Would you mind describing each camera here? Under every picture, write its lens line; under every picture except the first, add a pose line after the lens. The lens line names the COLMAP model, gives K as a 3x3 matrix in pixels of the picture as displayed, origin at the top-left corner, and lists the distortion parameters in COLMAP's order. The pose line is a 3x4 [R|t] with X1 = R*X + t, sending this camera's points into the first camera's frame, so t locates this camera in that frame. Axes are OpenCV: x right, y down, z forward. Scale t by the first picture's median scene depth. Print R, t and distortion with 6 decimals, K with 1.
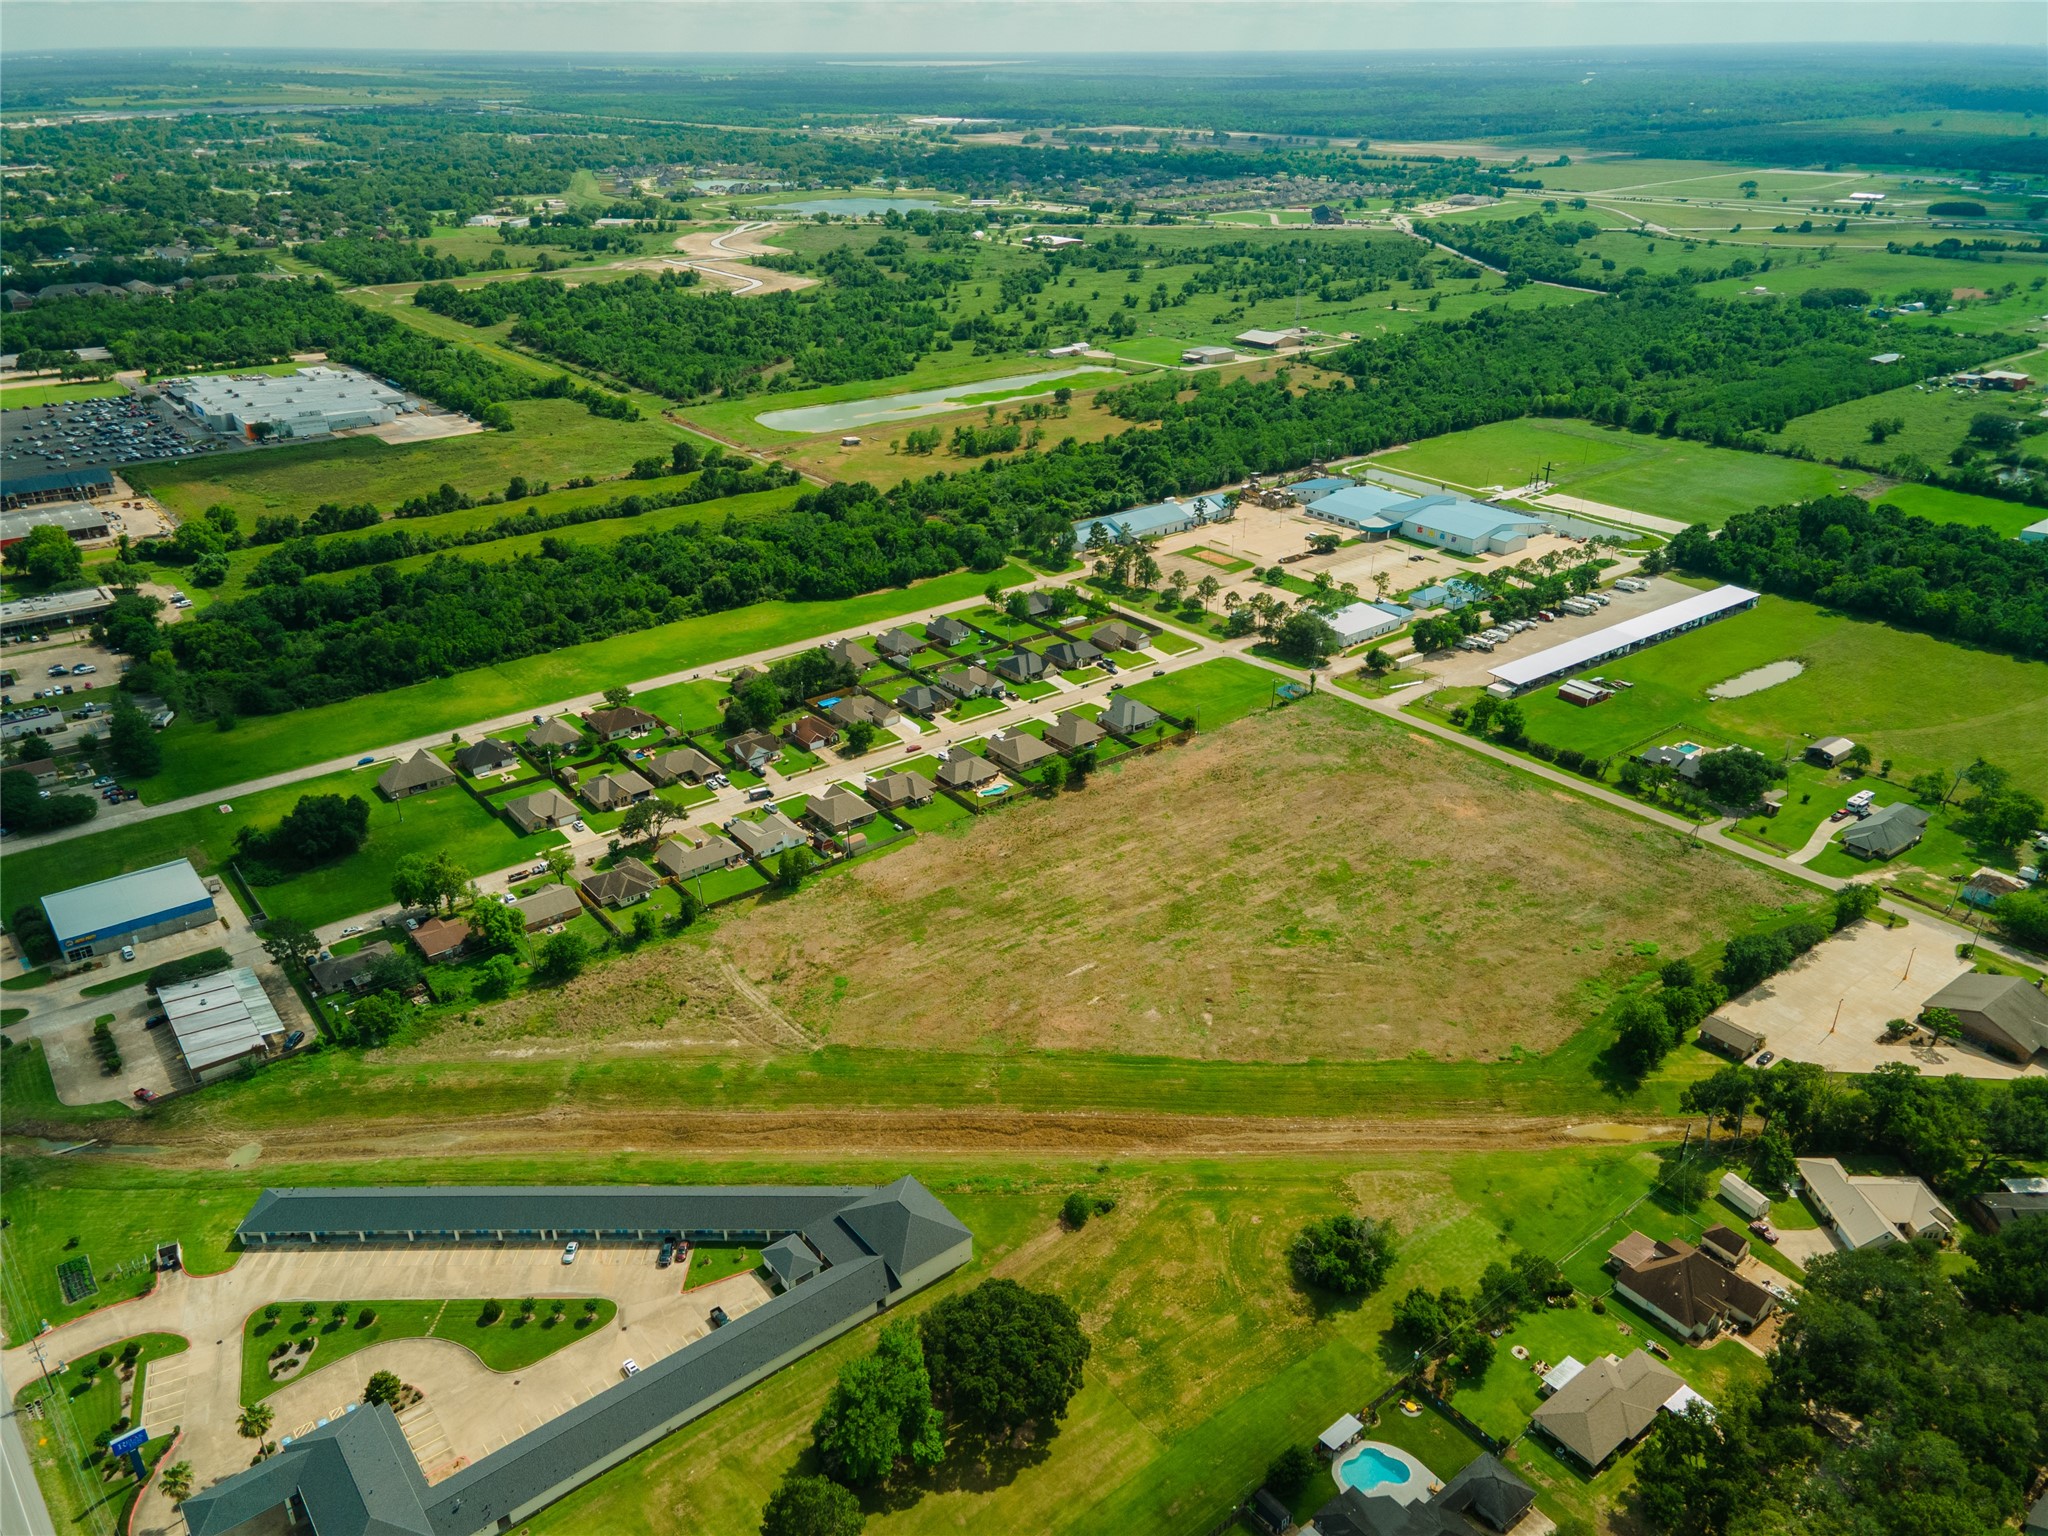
lens RADIAL K [[1499.7, 0, 1013.2], [0, 1499.7, 763.1], [0, 0, 1]] dist [0.026861, 0.044493]
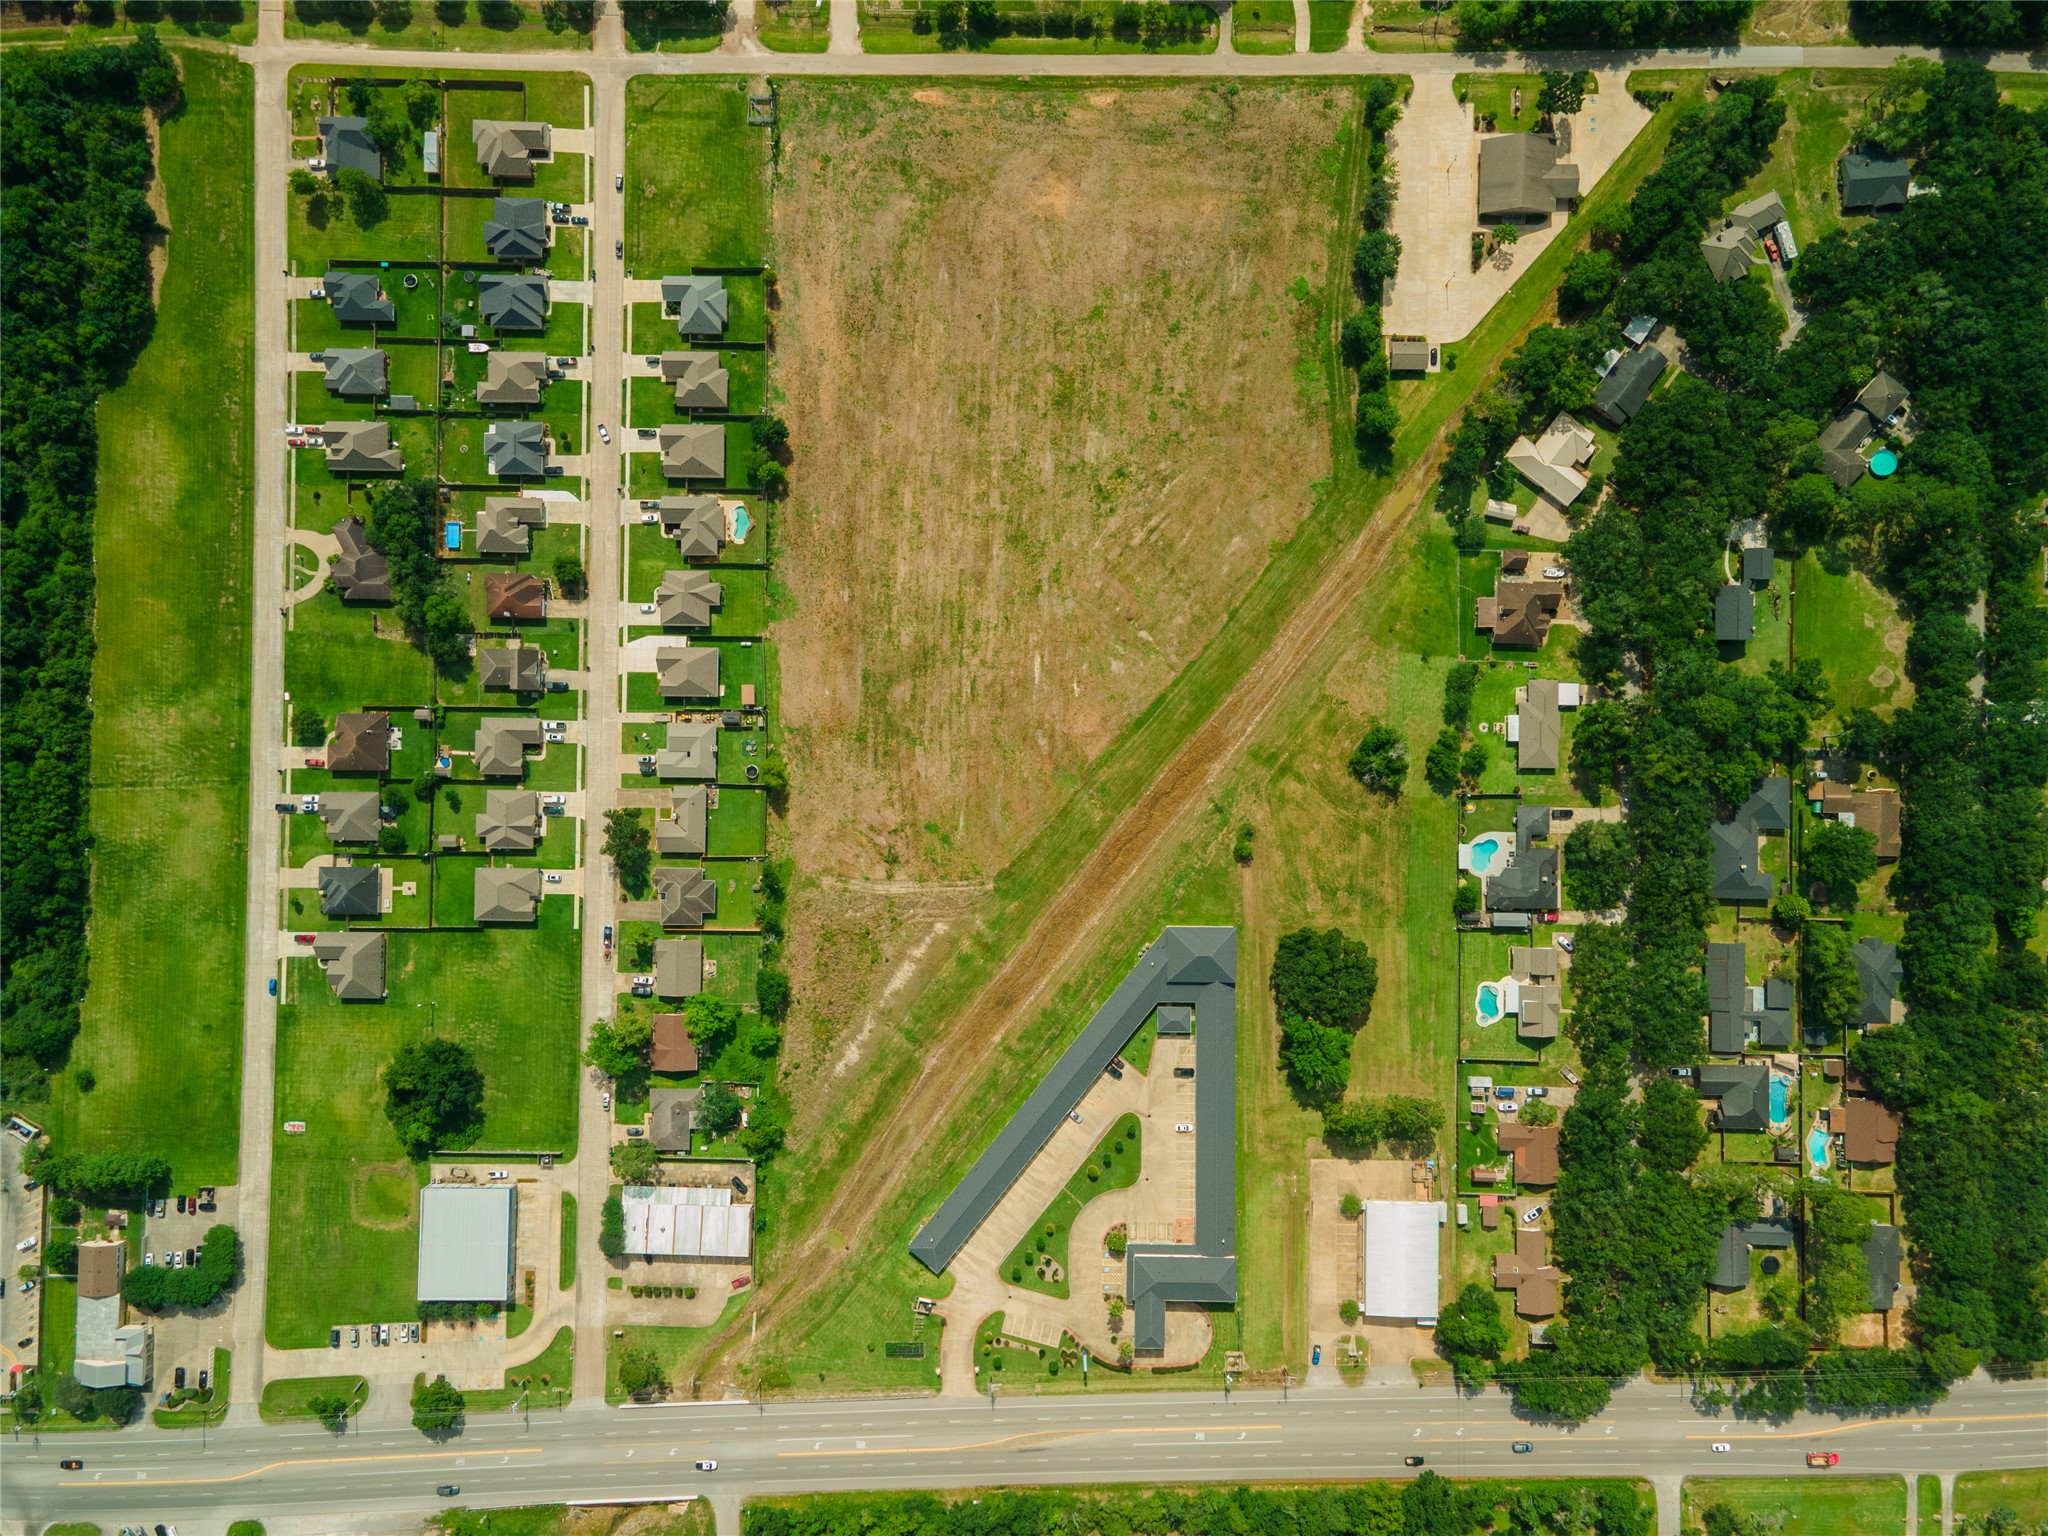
lens RADIAL K [[1499.7, 0, 1005.6], [0, 1499.7, 764.7], [0, 0, 1]] dist [0.026861, 0.044493]
pose [[0.625535, -0.780107, 0.011776, -0.031974], [0.341523, 0.287361, 0.894866, -0.634220], [-0.701475, -0.555749, 0.446179, 0.271891]]
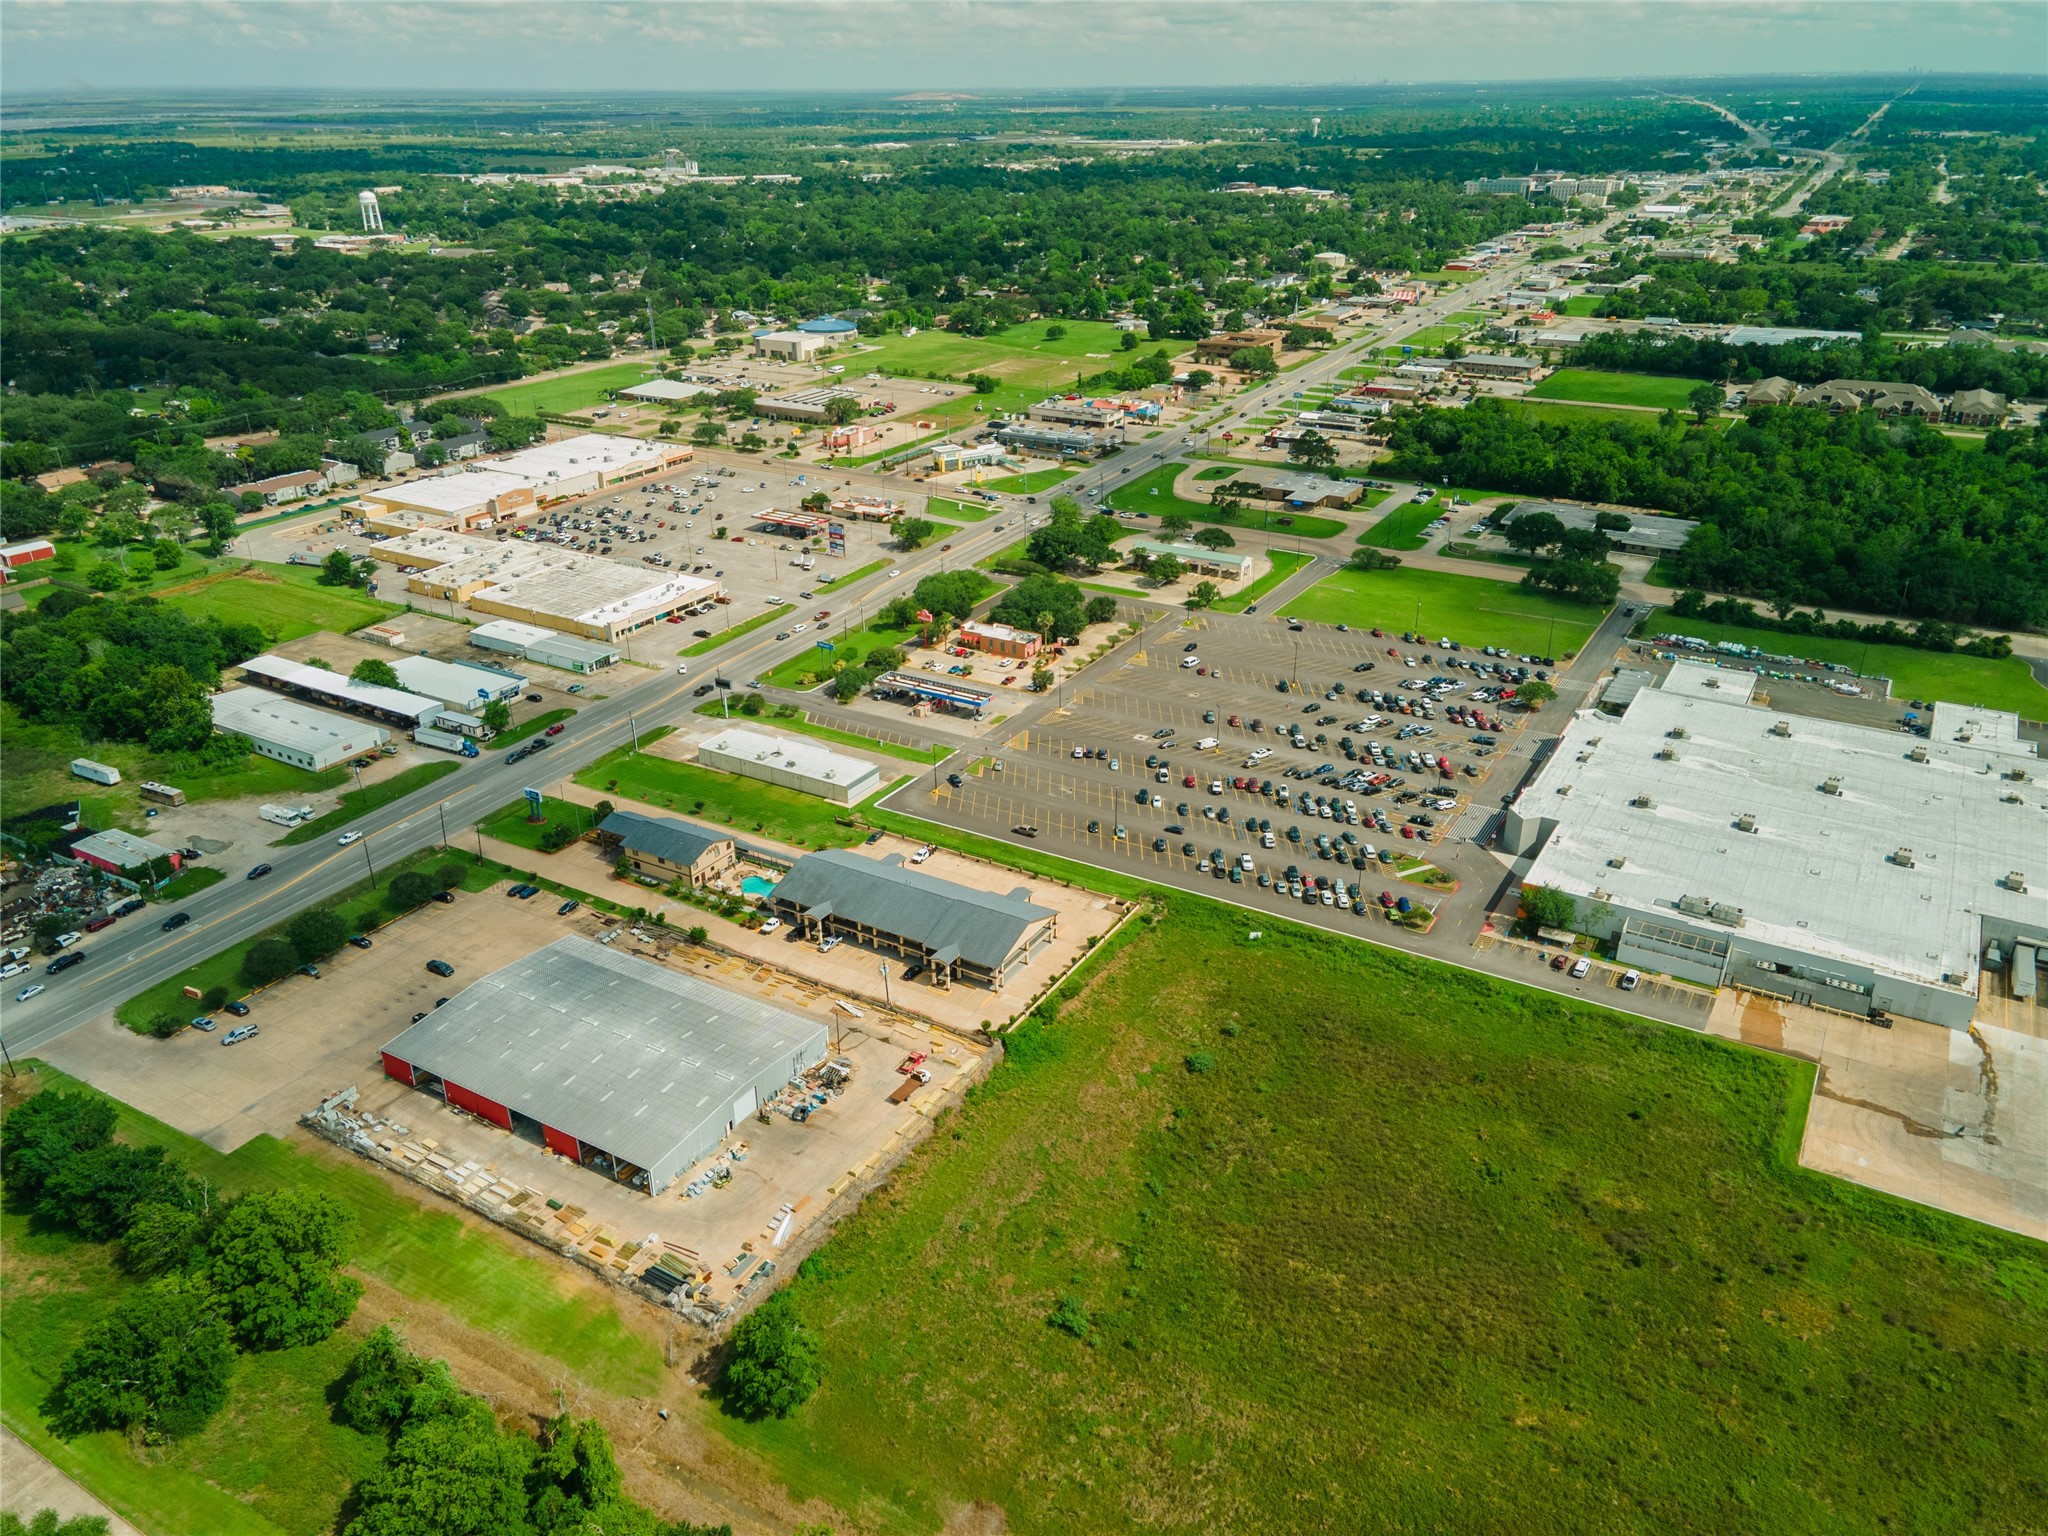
lens RADIAL K [[1499.7, 0, 1016.1], [0, 1499.7, 764.1], [0, 0, 1]] dist [0.026861, 0.044493]
pose [[0.356373, 0.387812, -0.850059, -0.376112], [-0.397339, 0.886330, 0.237781, -0.434872], [0.845648, 0.253023, 0.469957, 1.086378]]
